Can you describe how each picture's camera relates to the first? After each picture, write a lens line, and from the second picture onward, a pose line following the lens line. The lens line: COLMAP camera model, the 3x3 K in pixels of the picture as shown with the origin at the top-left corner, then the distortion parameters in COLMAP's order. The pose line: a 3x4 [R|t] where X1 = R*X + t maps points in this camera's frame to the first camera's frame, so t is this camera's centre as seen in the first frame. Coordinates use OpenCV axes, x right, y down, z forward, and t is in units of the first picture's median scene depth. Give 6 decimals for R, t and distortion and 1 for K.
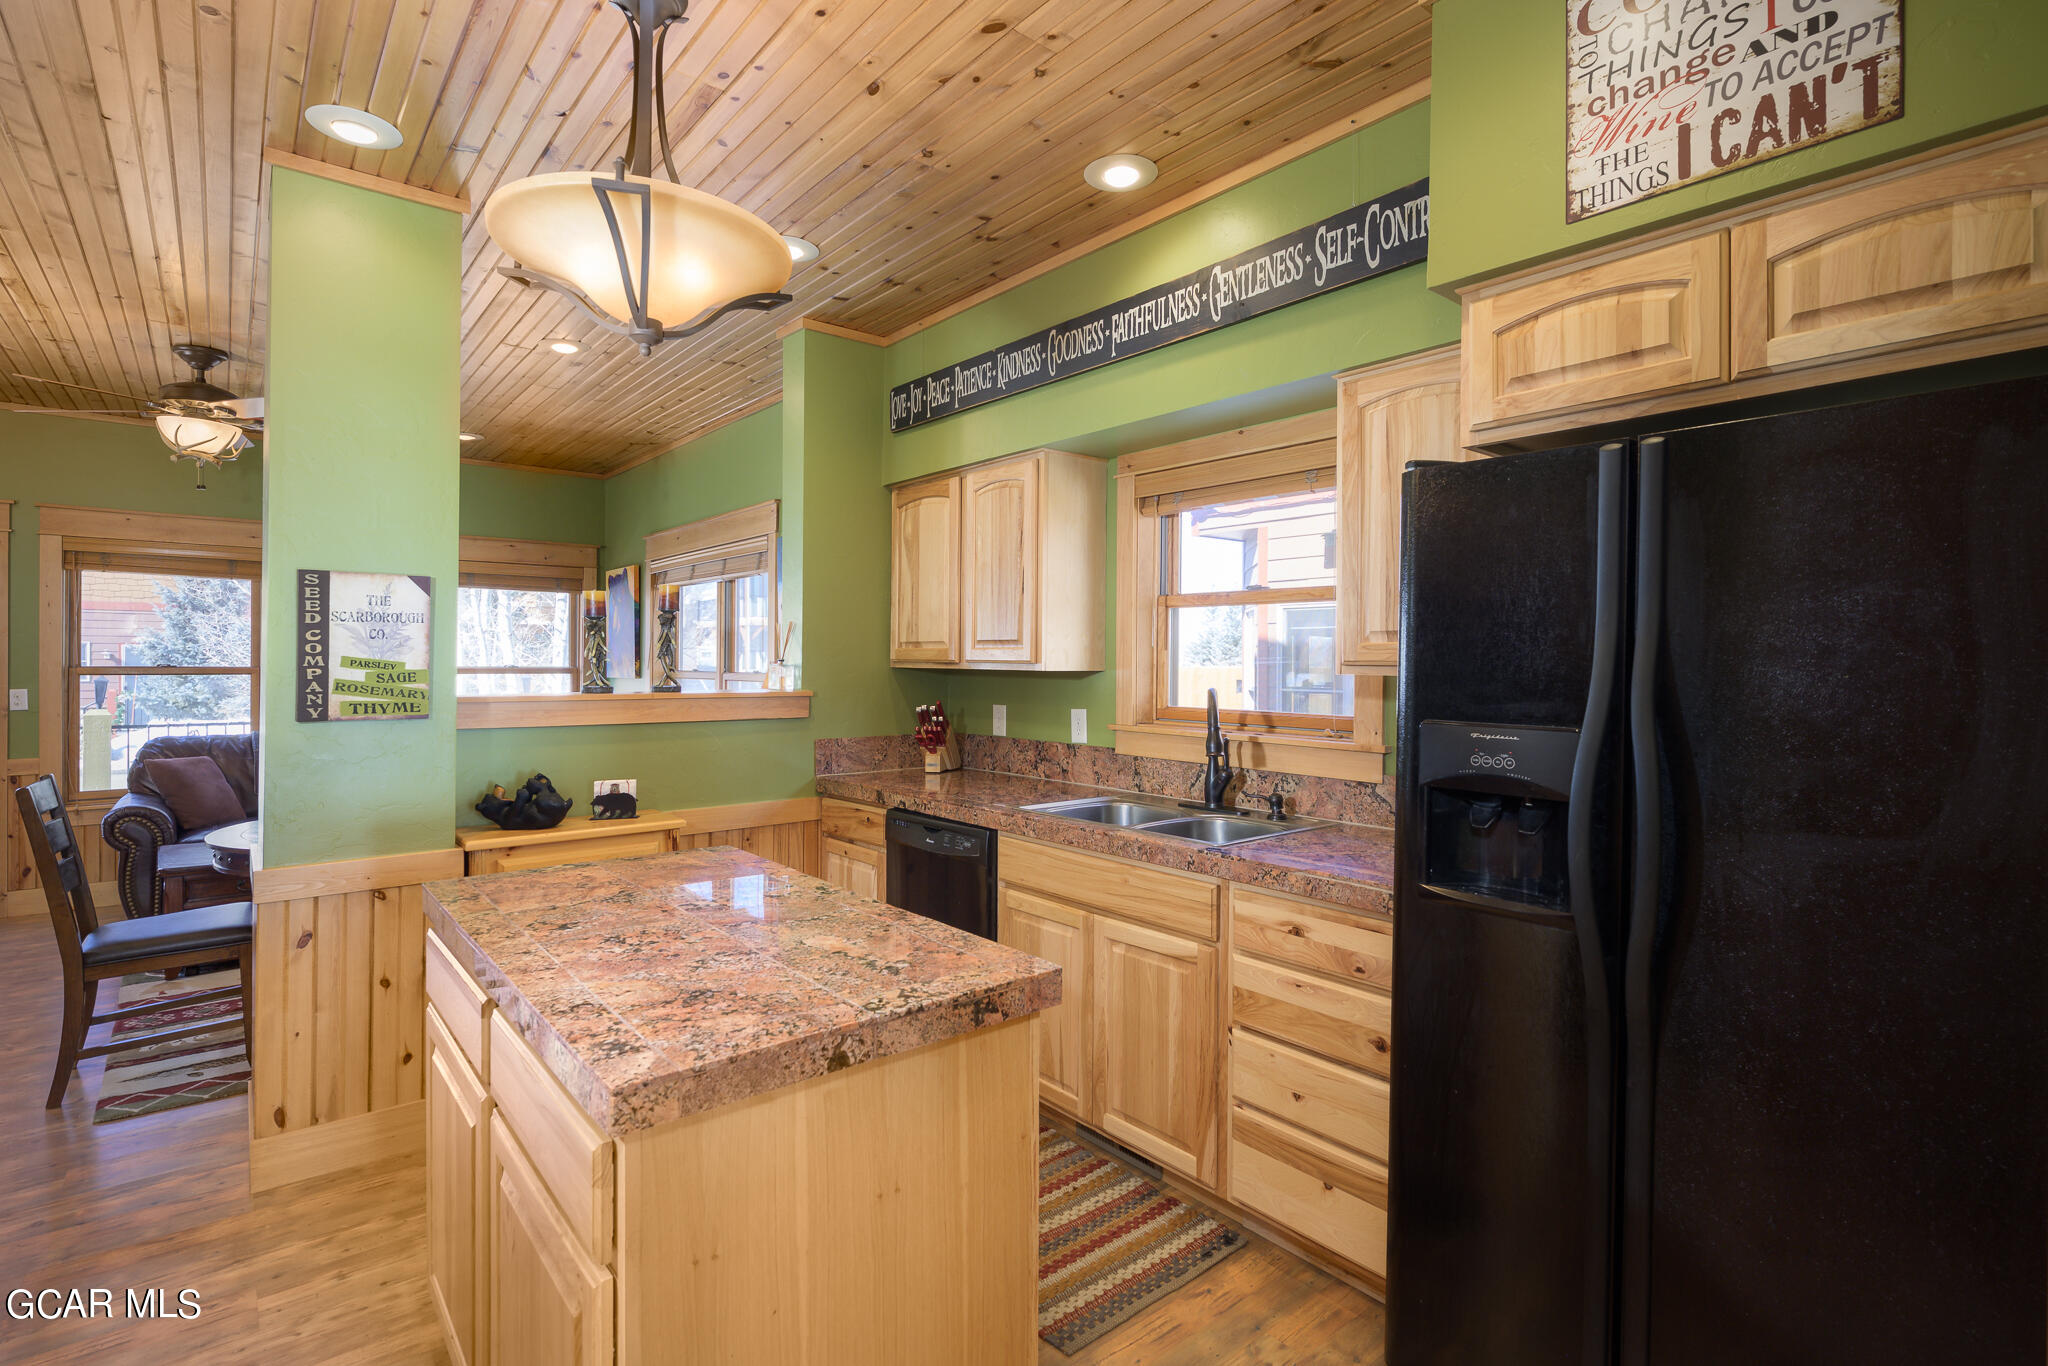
lens RADIAL K [[978.3, 0, 1038.7], [0, 978.3, 655.5], [0, 0, 1]] dist [-0.003870, -0.000843]
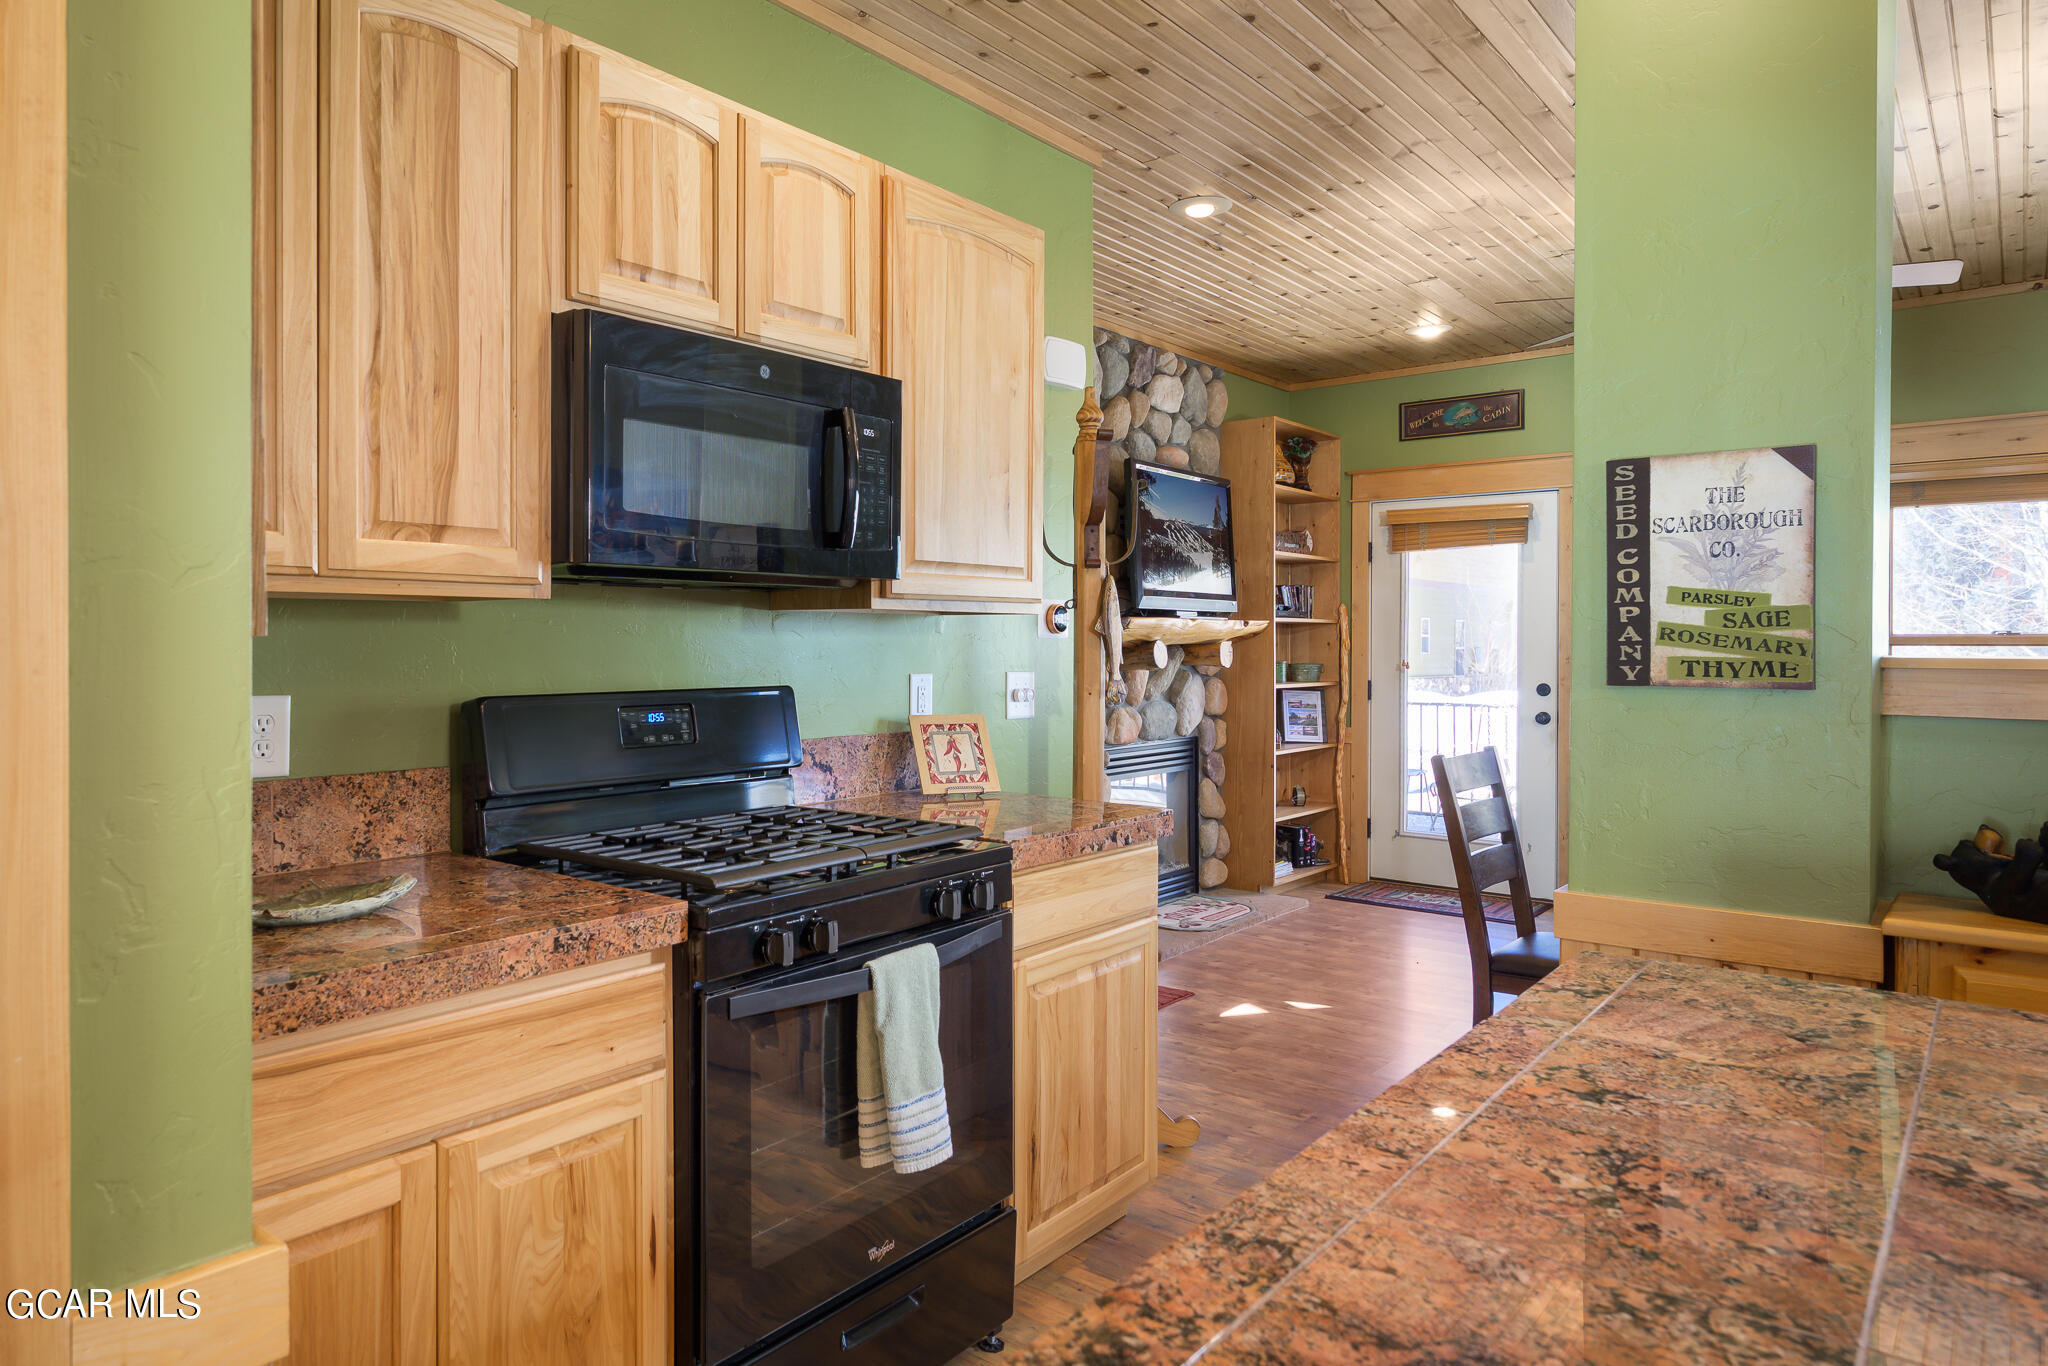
lens RADIAL K [[1269.4, 0, 873.0], [0, 1269.4, 661.1], [0, 0, 1]] dist [-0.002508, 0.002622]
pose [[0.138488, 0.009381, -0.990320, 0.045443], [0.007199, 0.999919, 0.010479, 0.036906], [0.990338, -0.008581, 0.138409, 0.356925]]
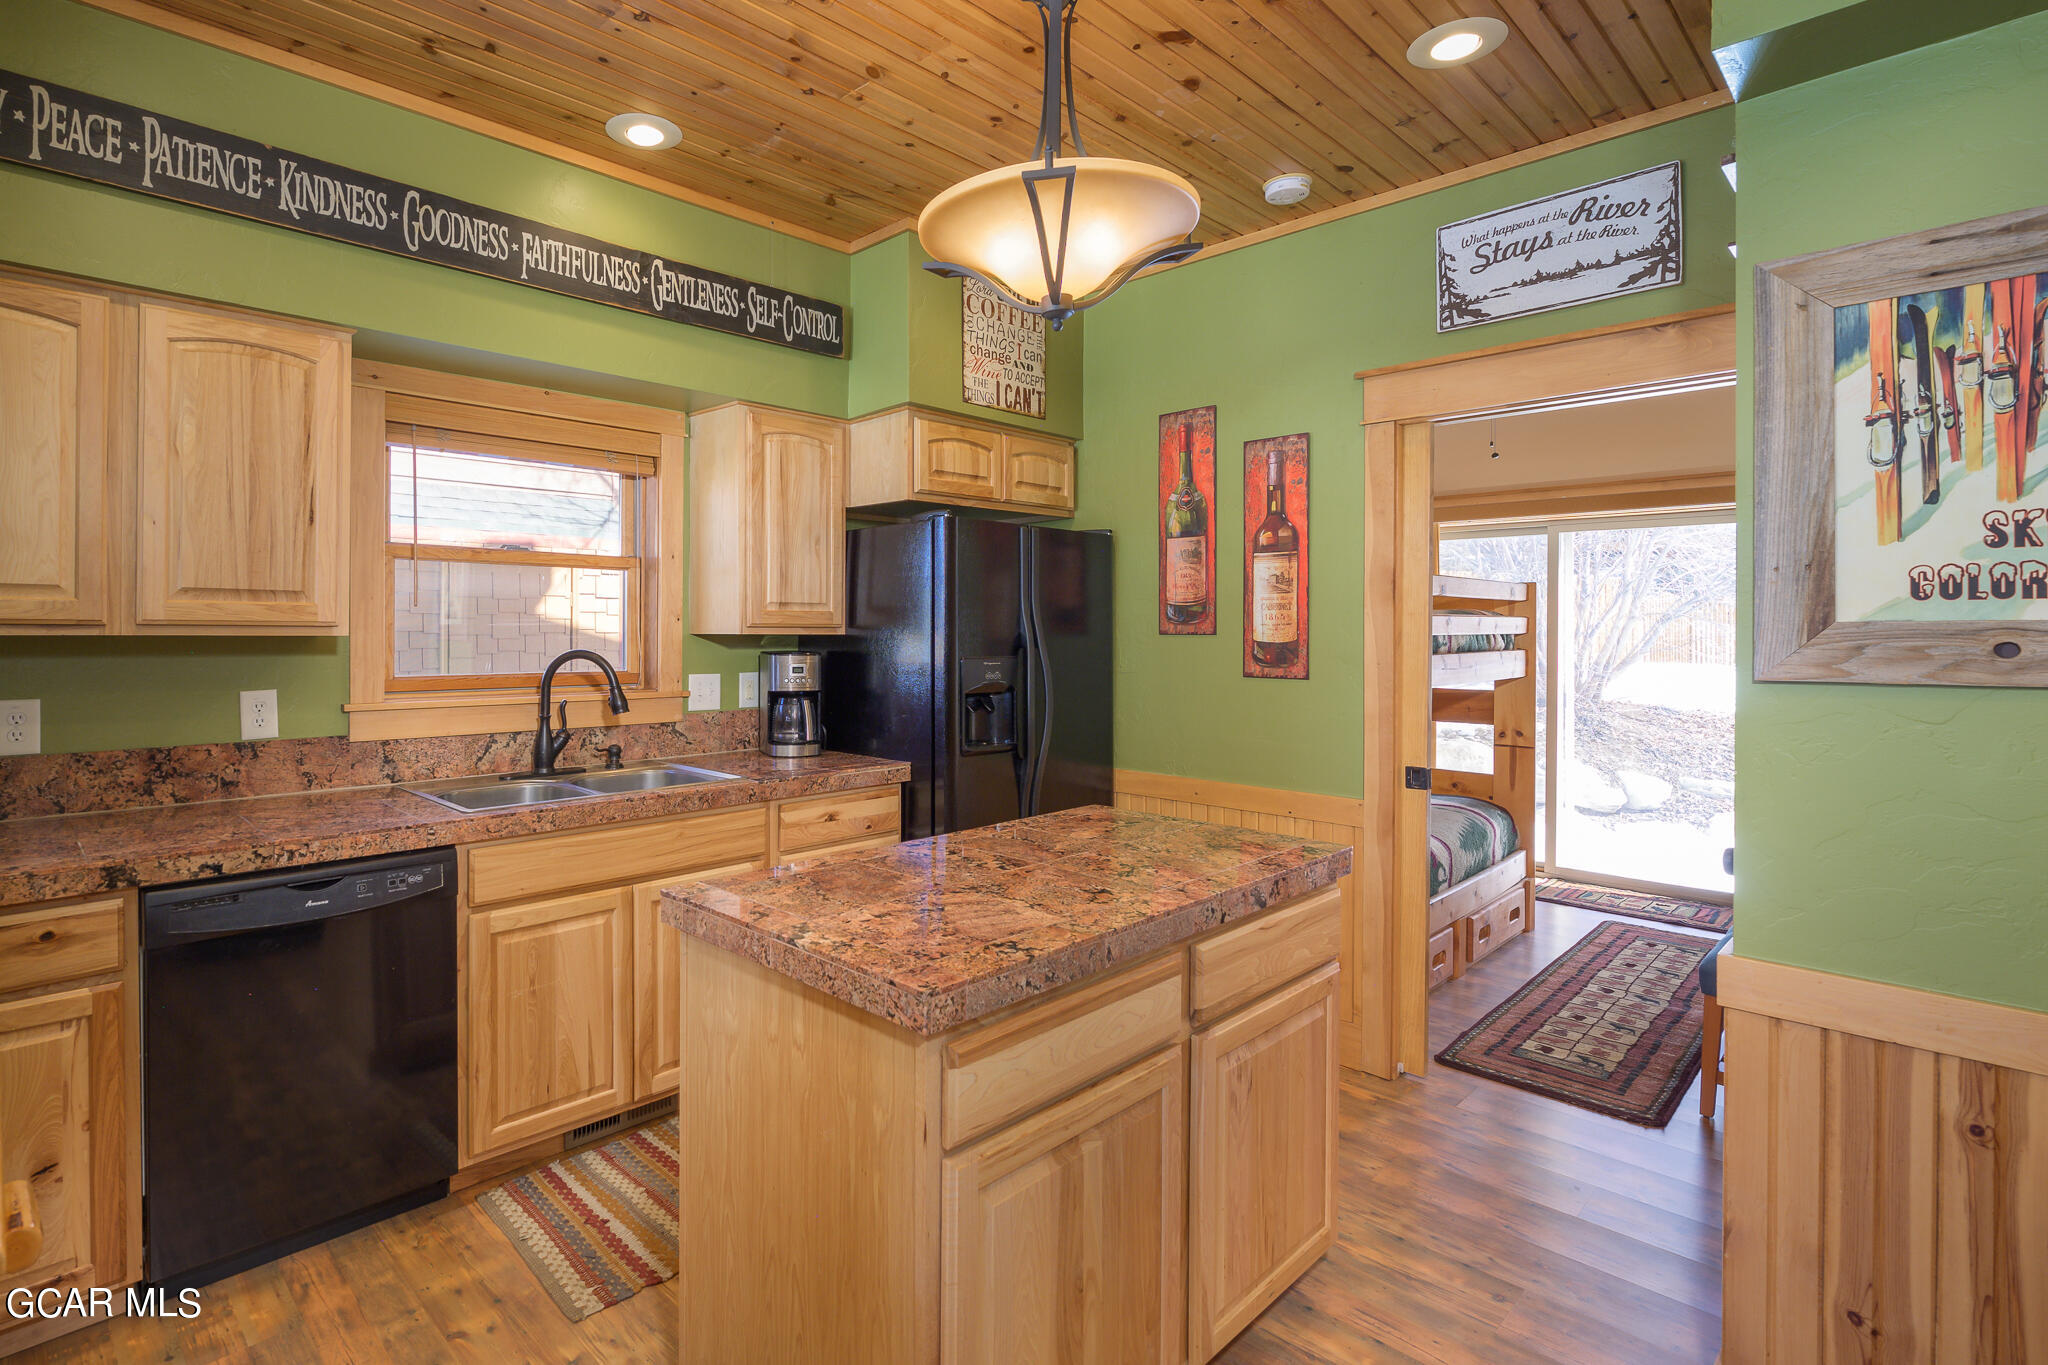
lens RADIAL K [[999.0, 0, 882.0], [0, 999.0, 628.1], [0, 0, 1]] dist [-0.006791, -0.000332]
pose [[-0.033747, -0.005192, 0.999417, -0.941600], [-0.009667, 0.999941, 0.004868, 0.003071], [-0.999384, -0.009497, -0.033795, 0.791152]]
